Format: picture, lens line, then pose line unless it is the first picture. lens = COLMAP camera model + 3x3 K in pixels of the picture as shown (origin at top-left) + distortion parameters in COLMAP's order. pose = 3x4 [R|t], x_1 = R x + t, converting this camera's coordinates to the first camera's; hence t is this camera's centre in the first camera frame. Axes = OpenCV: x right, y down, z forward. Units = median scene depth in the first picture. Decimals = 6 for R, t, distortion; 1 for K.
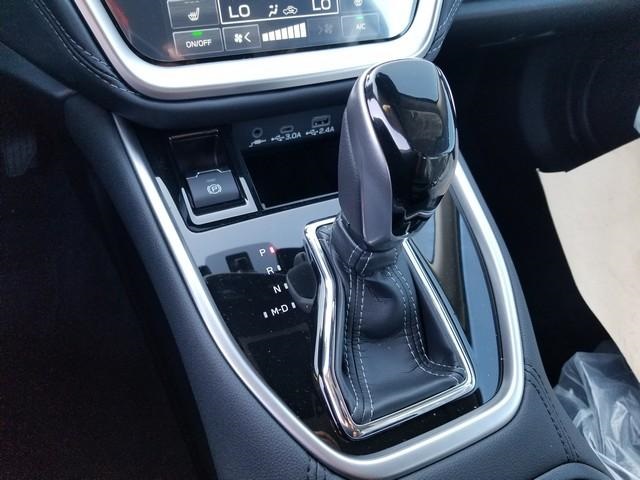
lens RADIAL K [[484.7, 0, 318.9], [0, 484.7, 241.5], [0, 0, 1]] dist [0.052515, -0.004507]
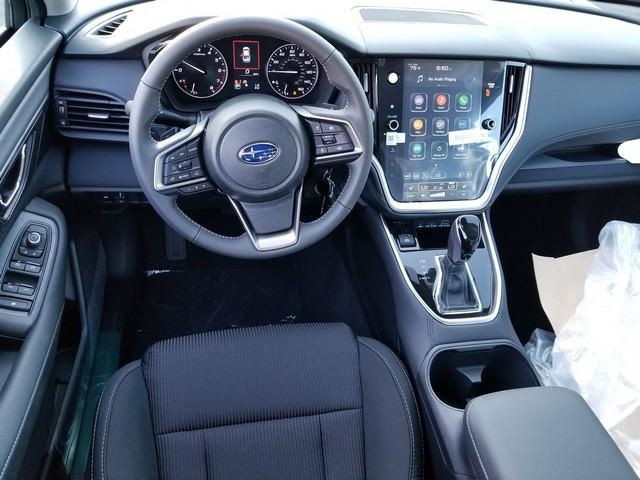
lens RADIAL K [[484.7, 0, 322.3], [0, 484.7, 240.5], [0, 0, 1]] dist [0.052515, -0.004507]
pose [[0.966822, 0.153509, -0.204181, -0.108761], [-0.177441, 0.978569, -0.104487, 0.330484], [0.183765, 0.137251, 0.973341, -2.238700]]
